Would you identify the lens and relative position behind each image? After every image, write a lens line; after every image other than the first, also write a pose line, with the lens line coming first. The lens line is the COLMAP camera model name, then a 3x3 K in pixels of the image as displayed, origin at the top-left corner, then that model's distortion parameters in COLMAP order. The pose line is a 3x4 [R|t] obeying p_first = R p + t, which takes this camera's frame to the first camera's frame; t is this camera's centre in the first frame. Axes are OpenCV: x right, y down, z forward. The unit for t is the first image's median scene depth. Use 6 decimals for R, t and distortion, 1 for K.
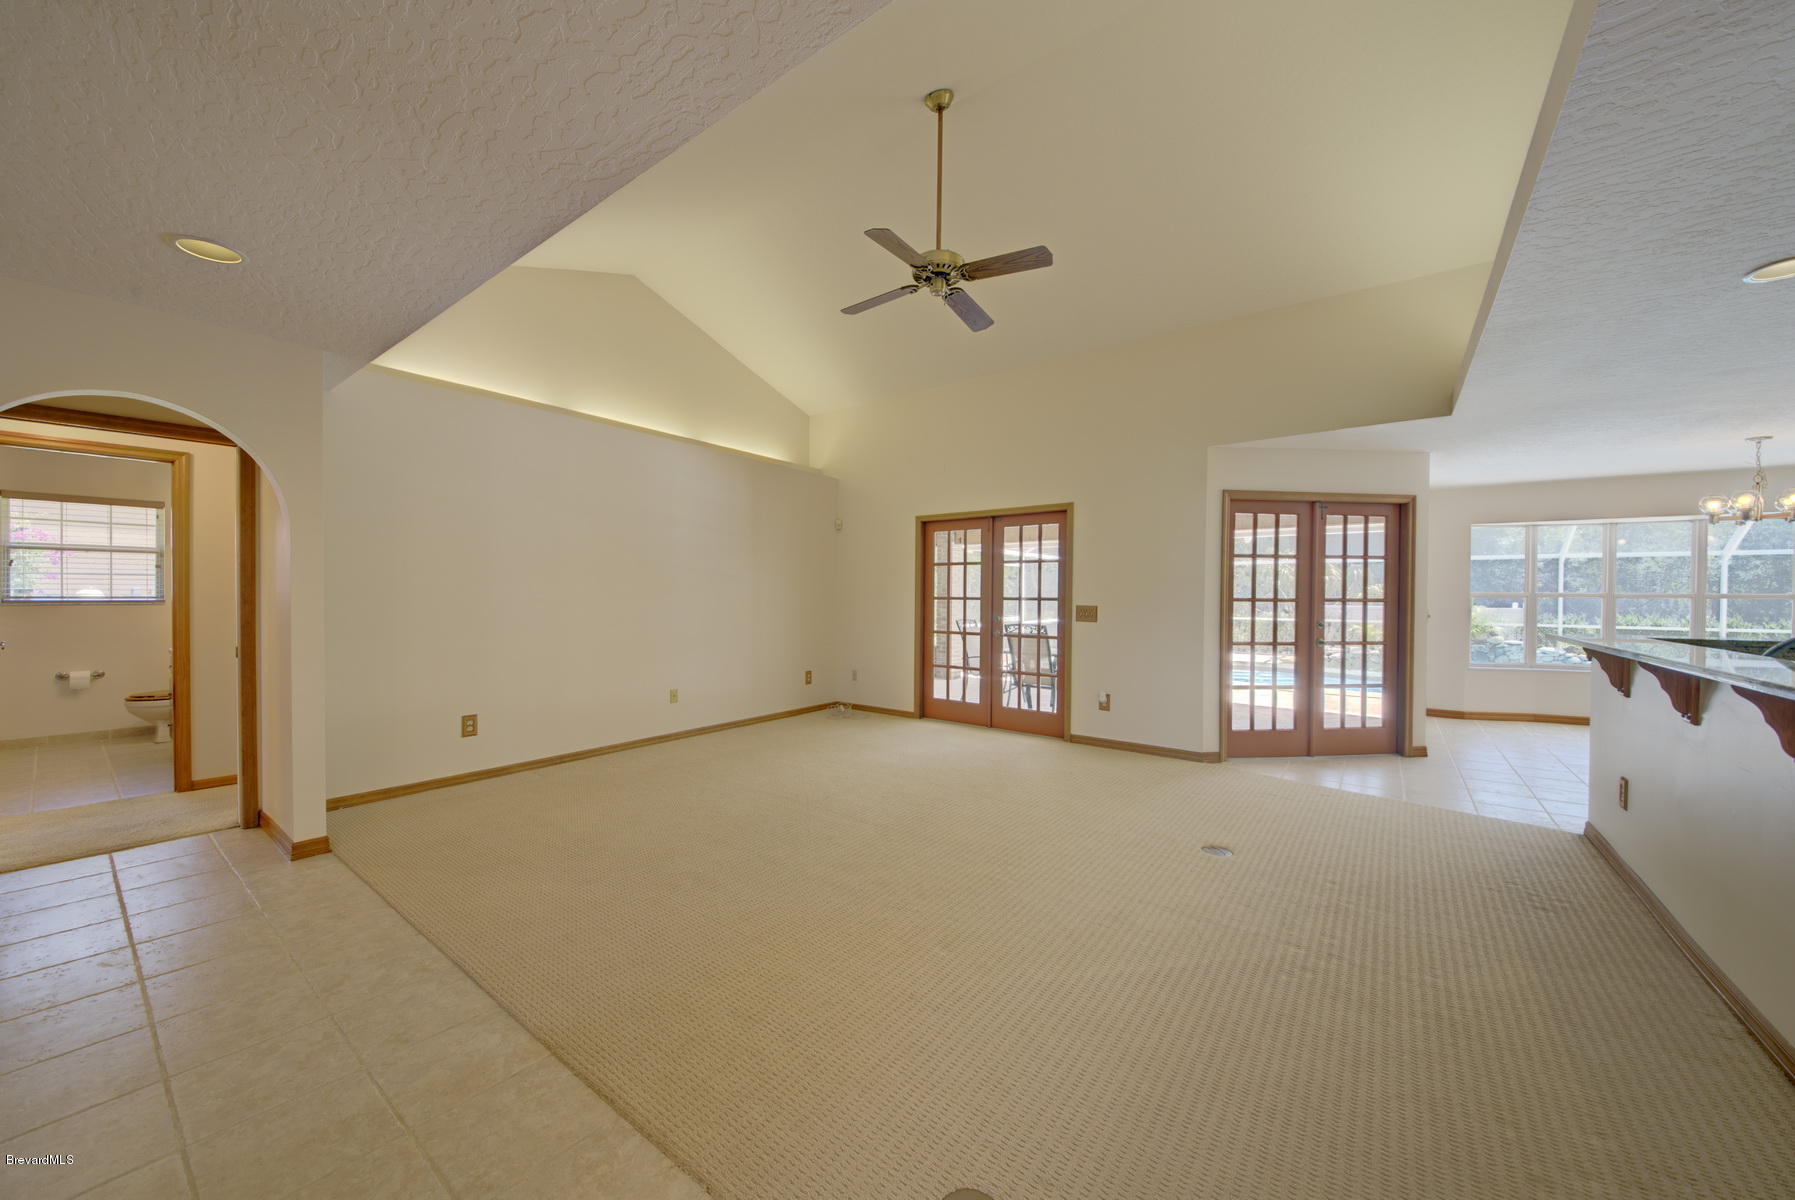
lens RADIAL K [[641.4, 0, 901.7], [0, 641.4, 595.0], [0, 0, 1]] dist [0.000775, 0.000026]
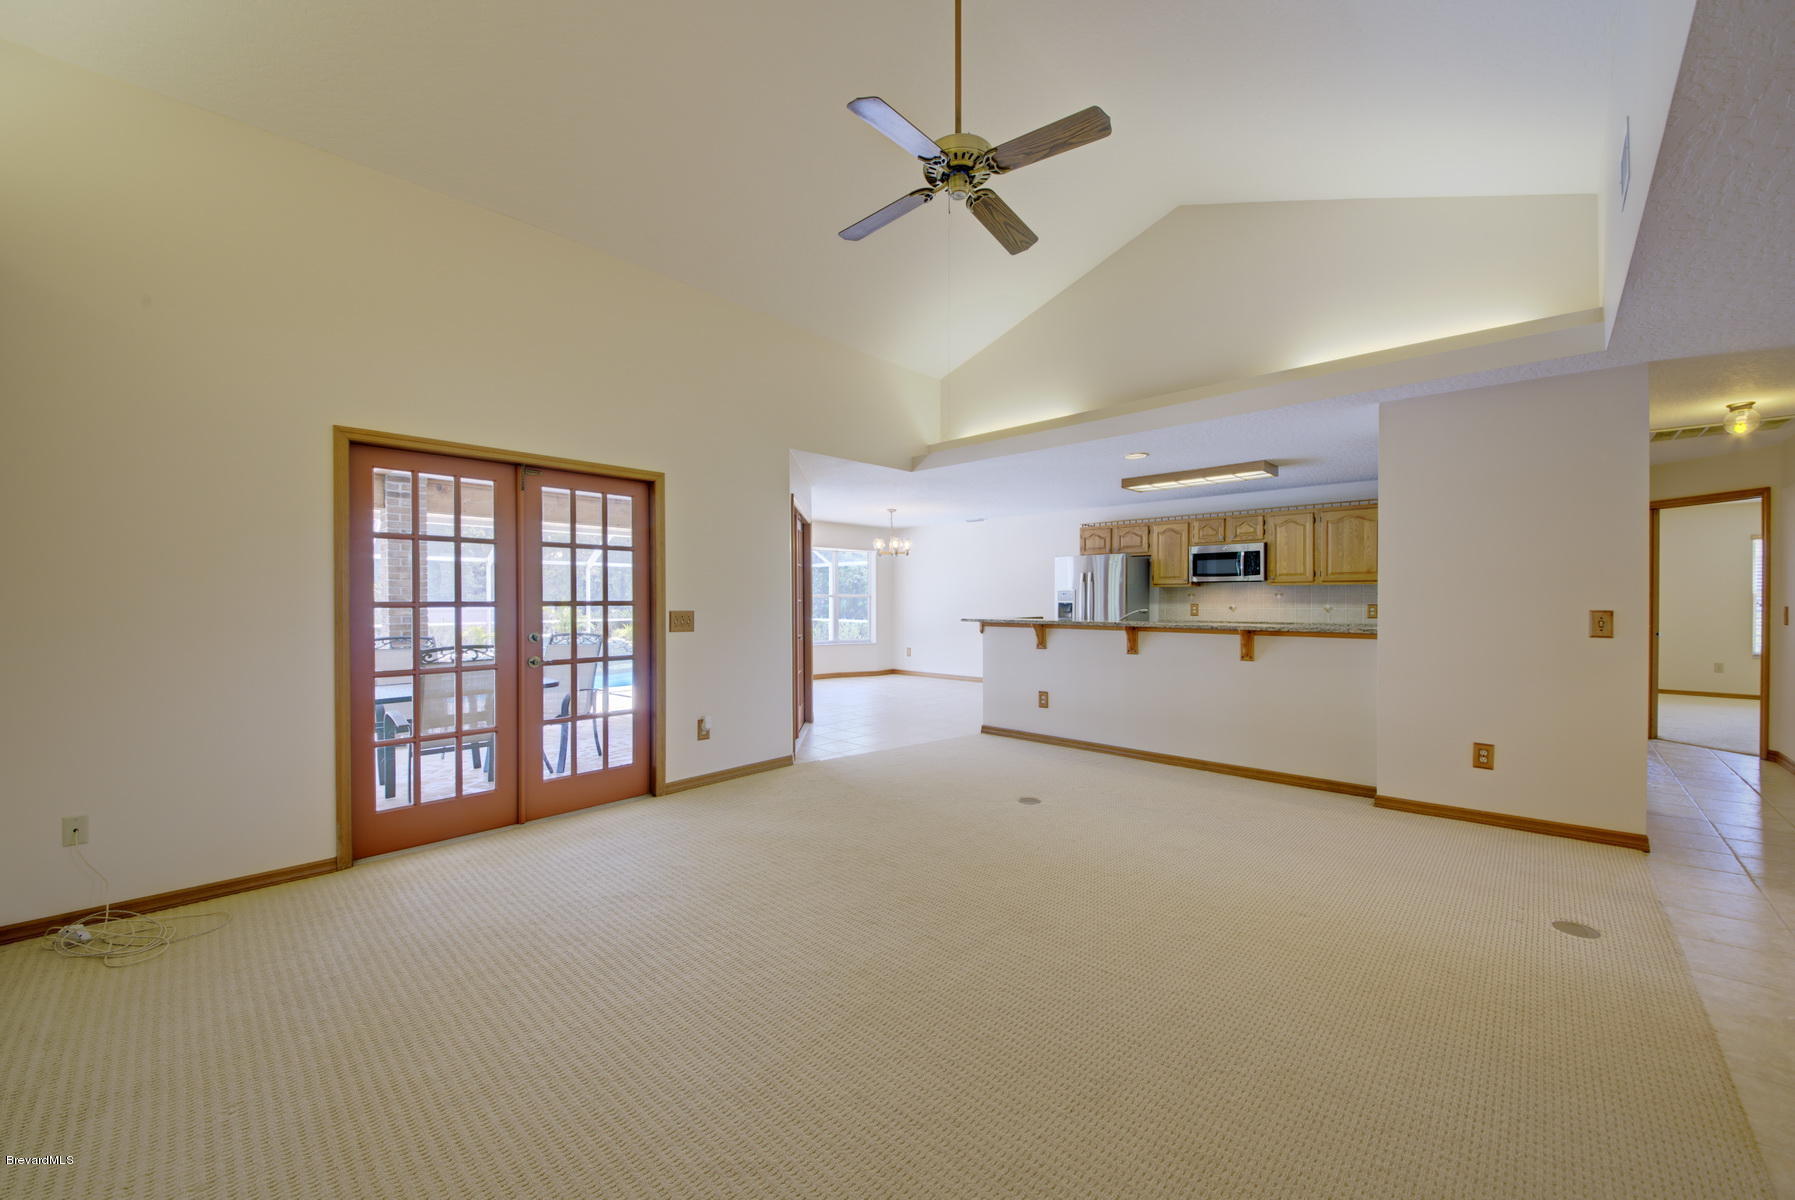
lens RADIAL K [[679.3, 0, 904.3], [0, 679.3, 603.3], [0, 0, 1]] dist [0.000742, -0.000135]
pose [[0.087803, -0.011360, 0.996073, -0.441611], [0.003398, 0.999933, 0.011105, -0.000533], [-0.996132, 0.002409, 0.087836, 0.582459]]
